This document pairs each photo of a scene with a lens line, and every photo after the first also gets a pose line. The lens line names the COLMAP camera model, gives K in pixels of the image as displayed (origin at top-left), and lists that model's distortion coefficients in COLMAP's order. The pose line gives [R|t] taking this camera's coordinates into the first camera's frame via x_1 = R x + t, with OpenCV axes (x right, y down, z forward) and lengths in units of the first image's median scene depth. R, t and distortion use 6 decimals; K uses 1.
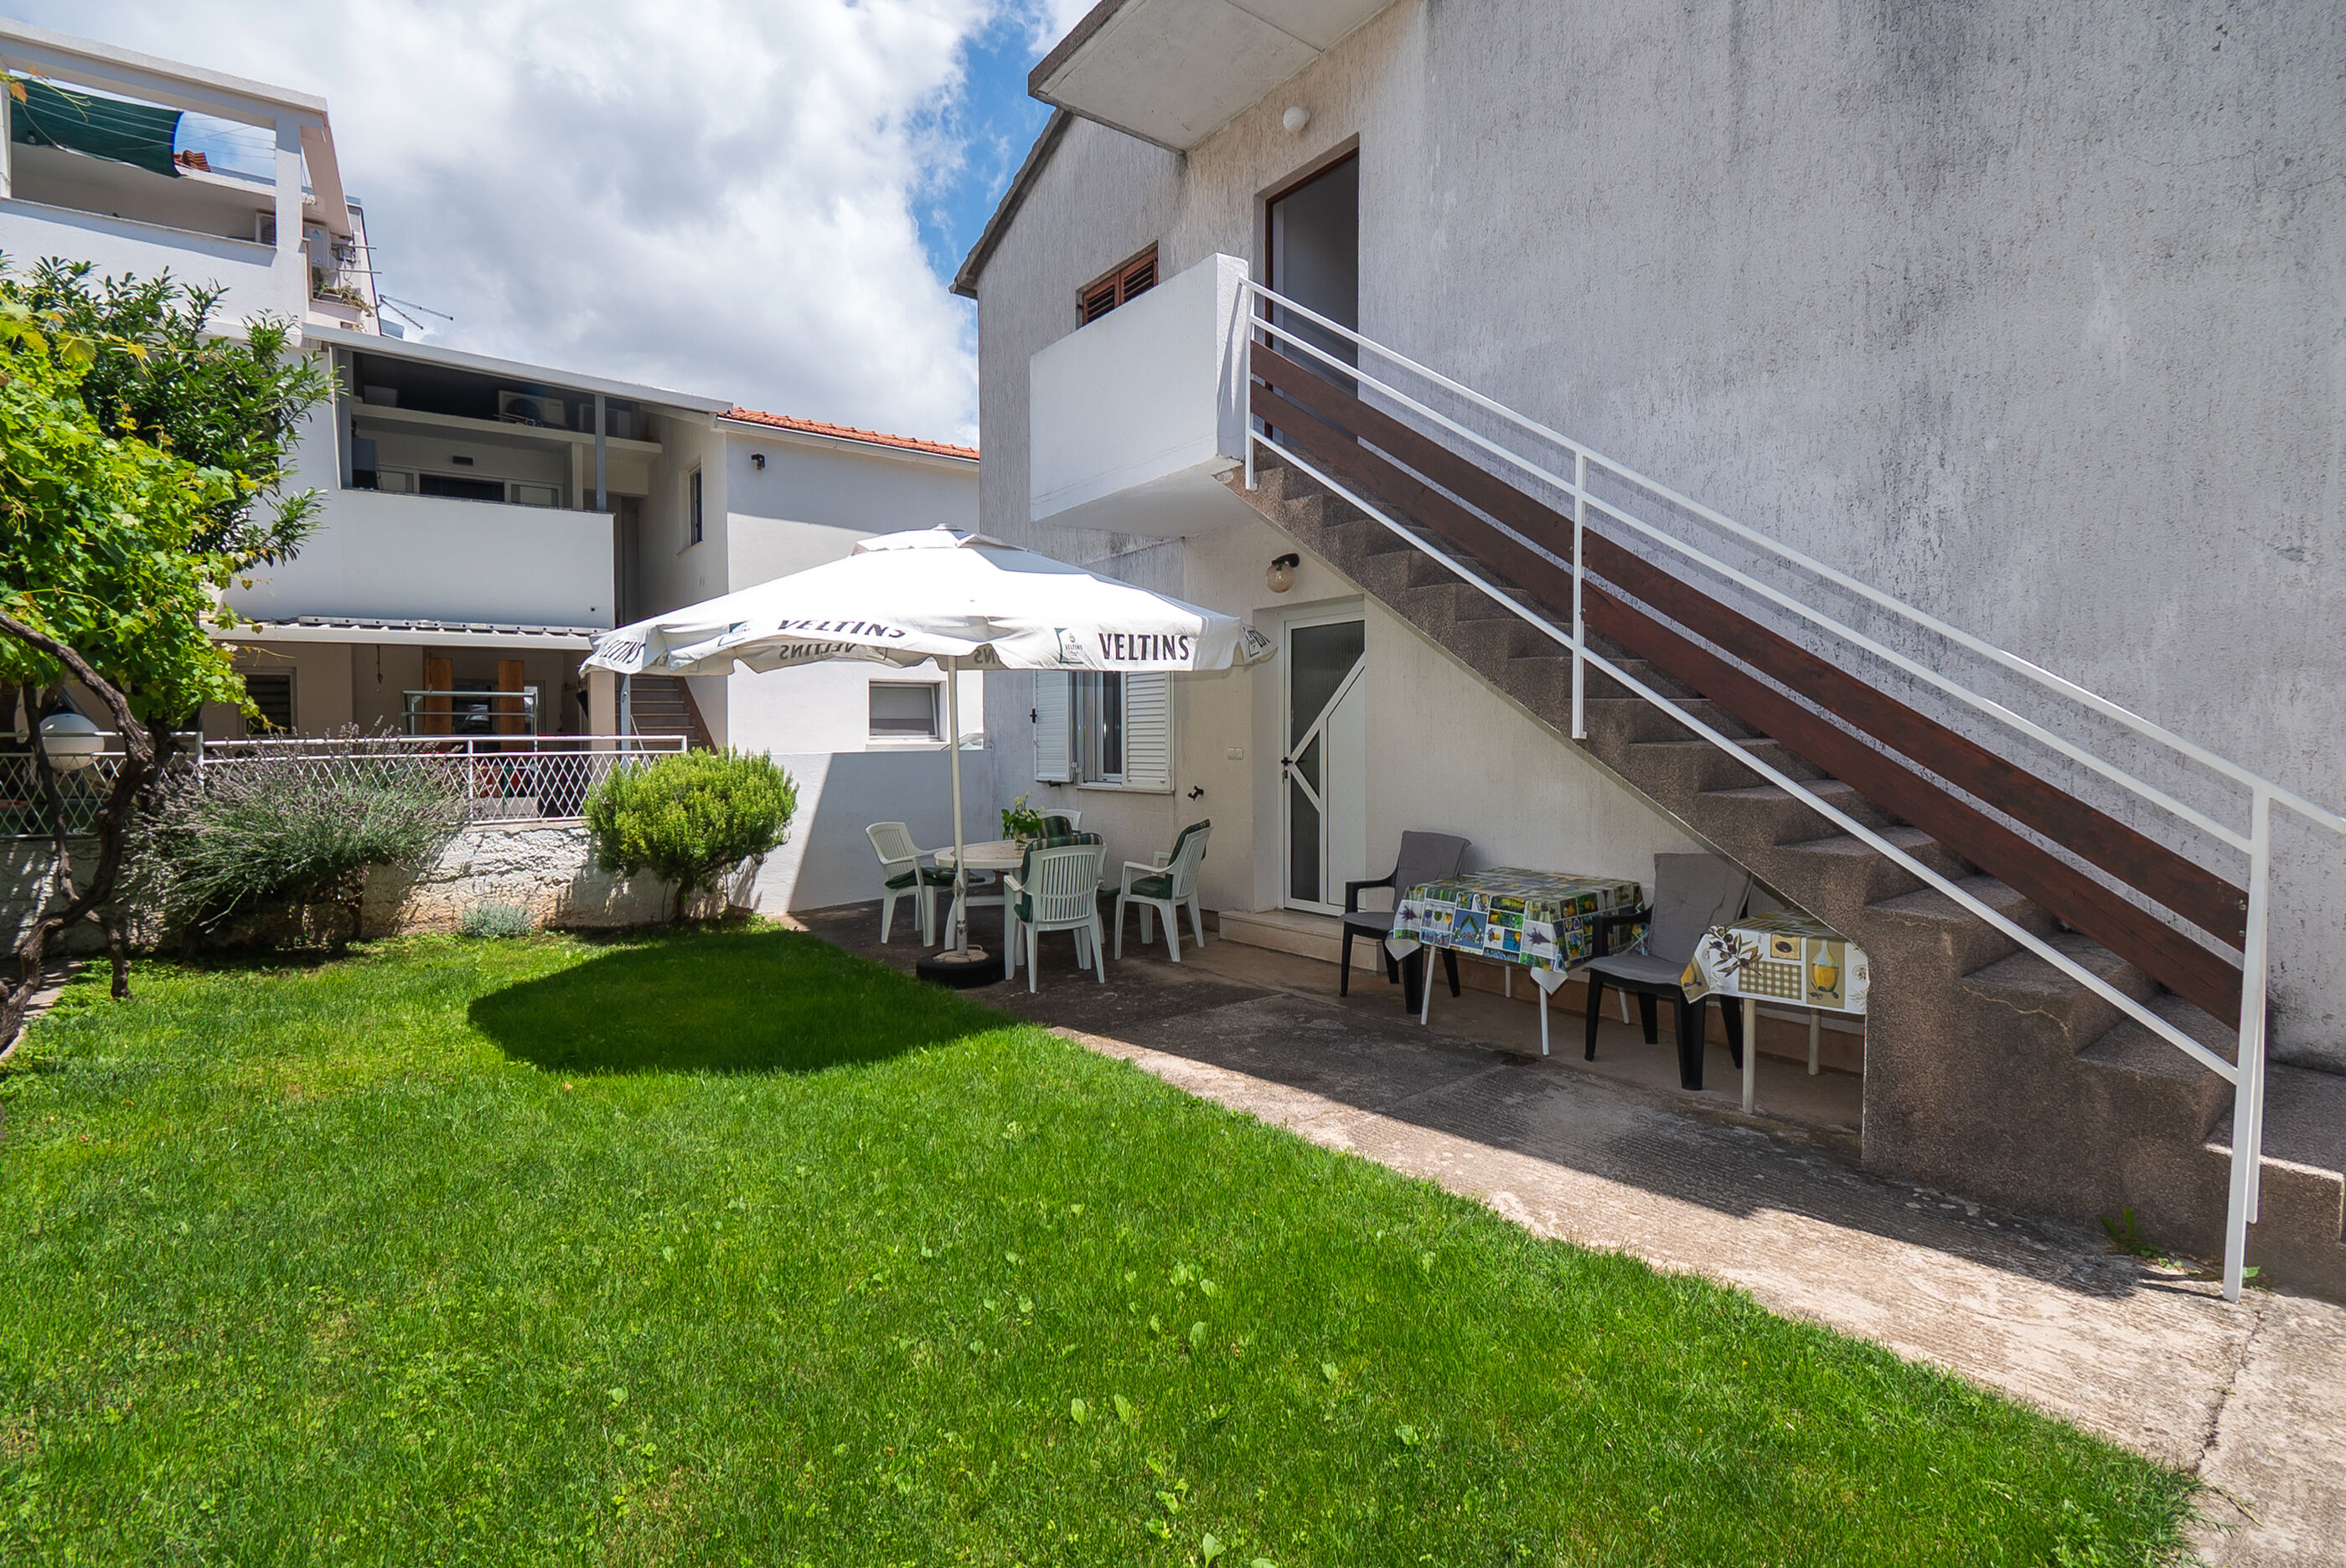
lens RADIAL K [[1064.1, 0, 1180.7], [0, 1064.1, 776.5], [0, 0, 1]] dist [-0.005432, -0.006888]
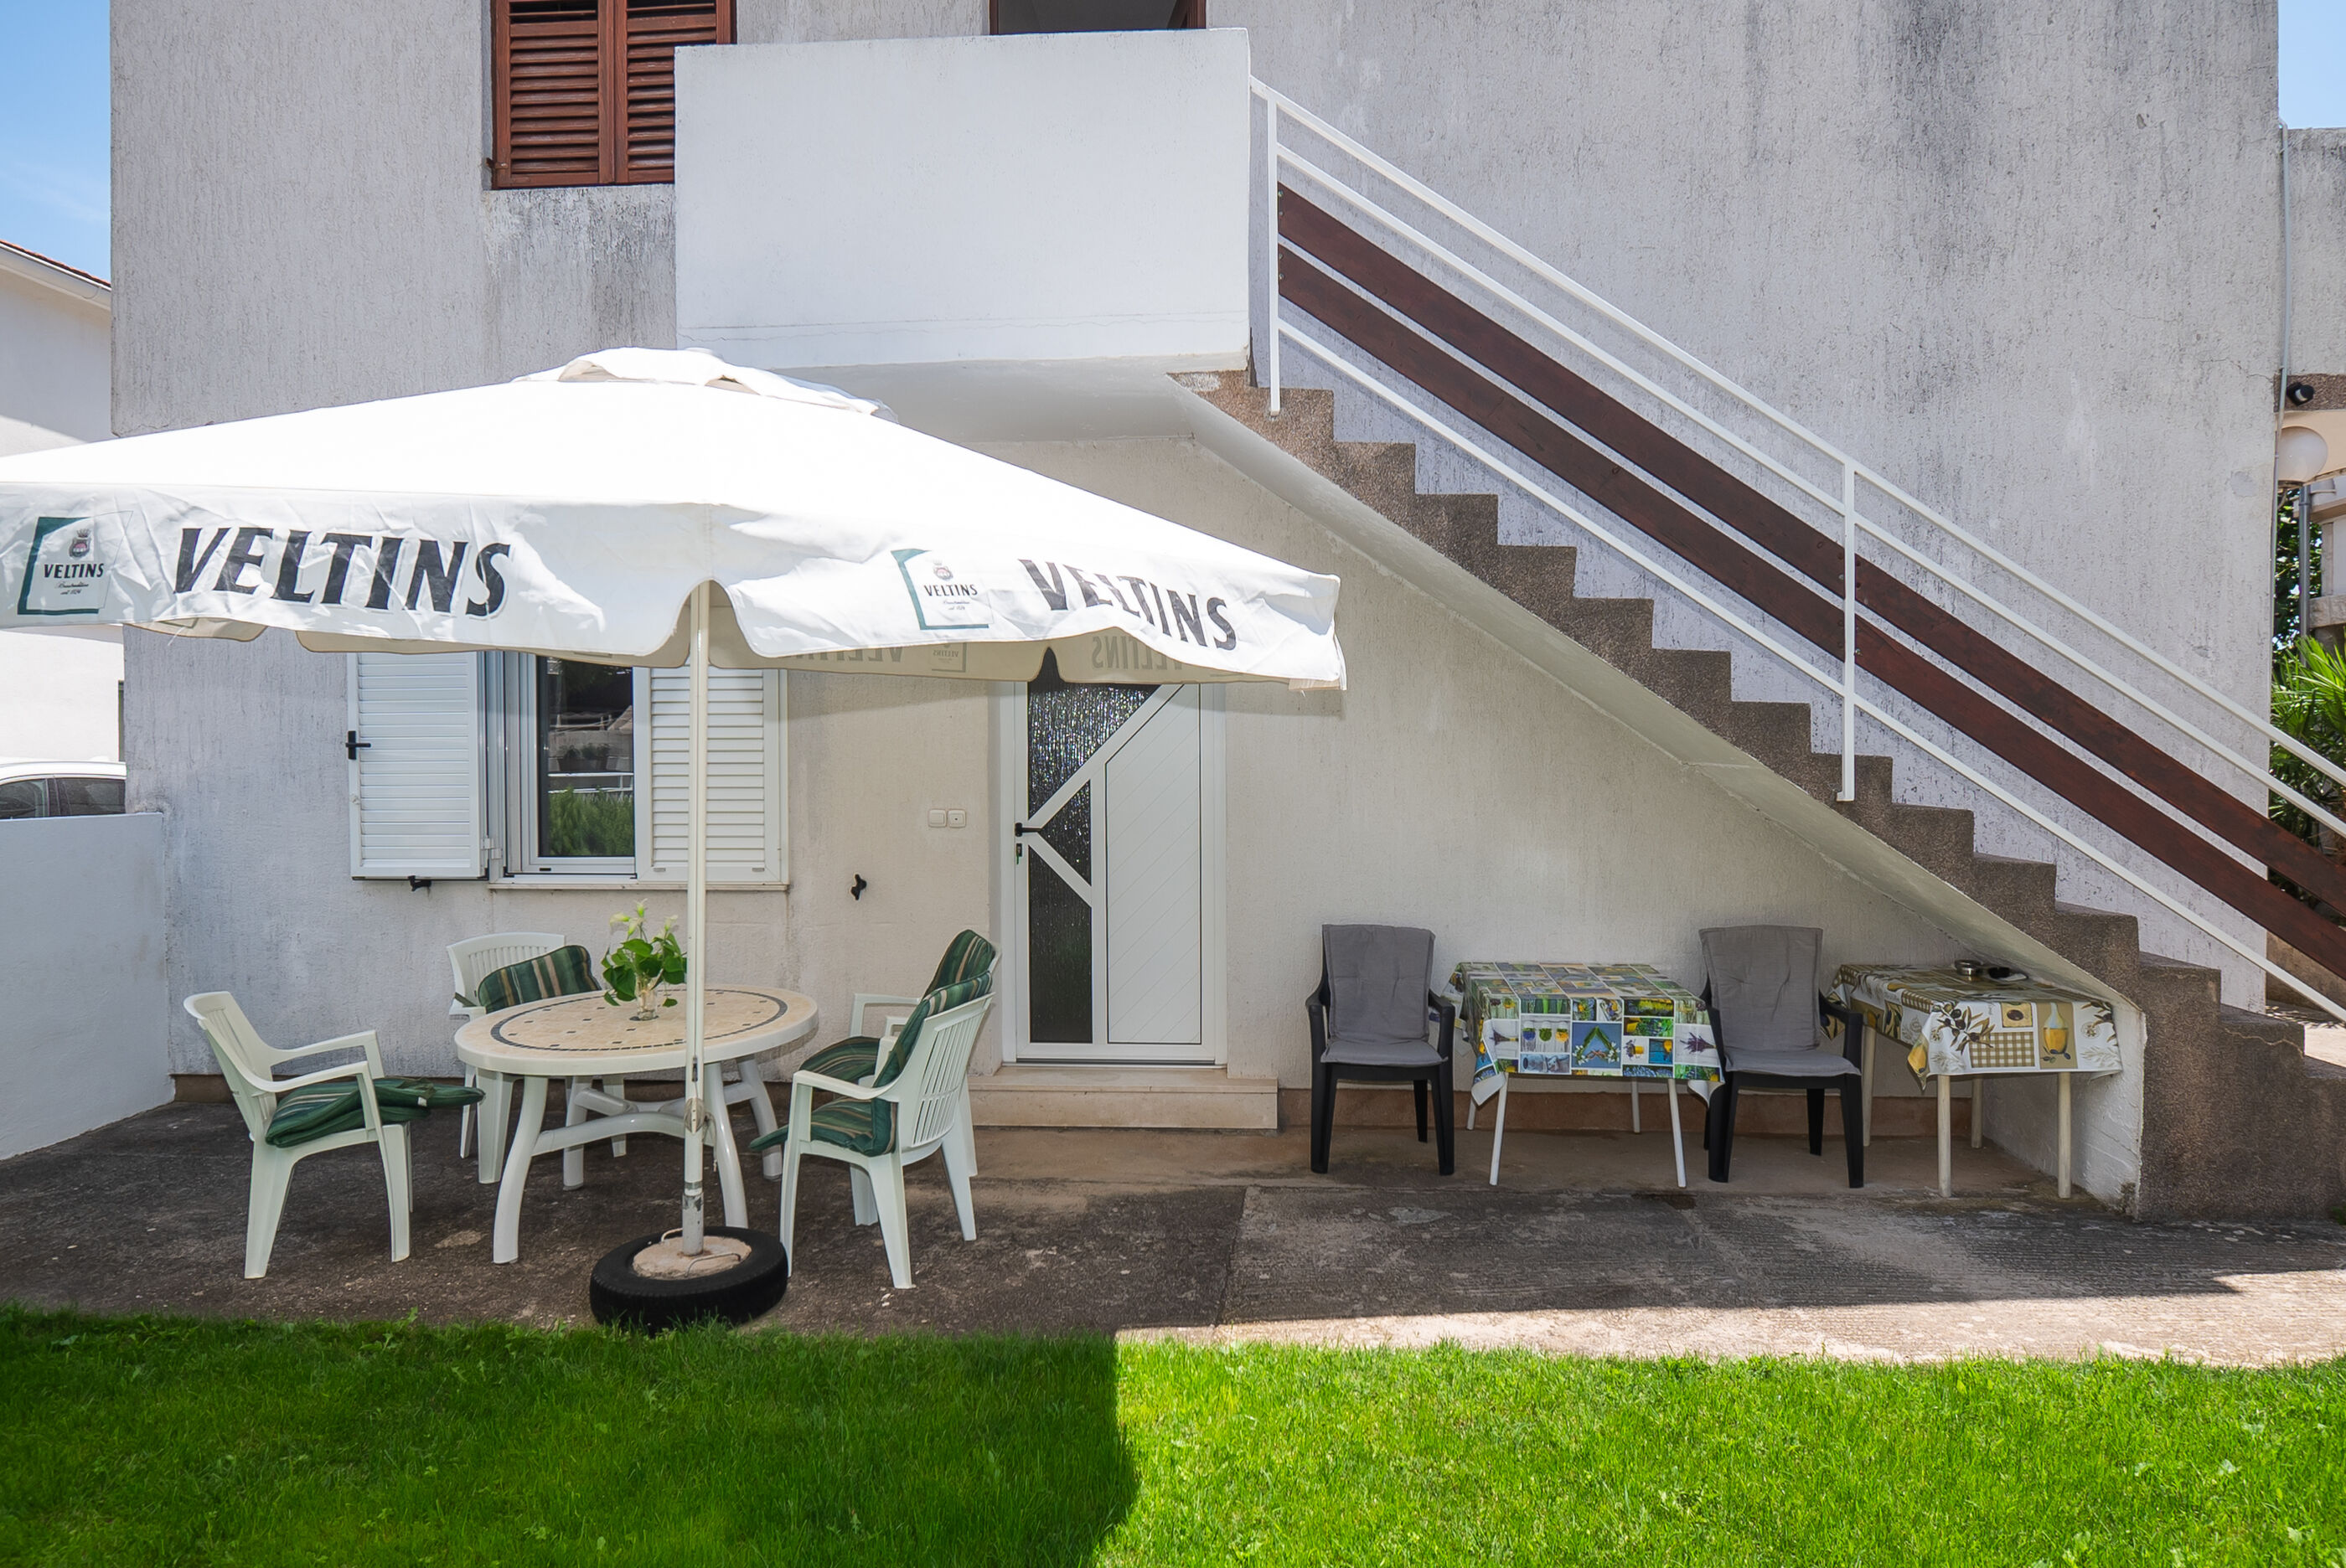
lens RADIAL K [[1411.2, 0, 1172.6], [0, 1411.2, 804.0], [0, 0, 1]] dist [0.003809, -0.017173]
pose [[0.670307, -0.011886, 0.741988, -0.829422], [0.023558, 0.999709, -0.005268, -0.040382], [-0.741710, 0.021011, 0.670392, 0.643915]]
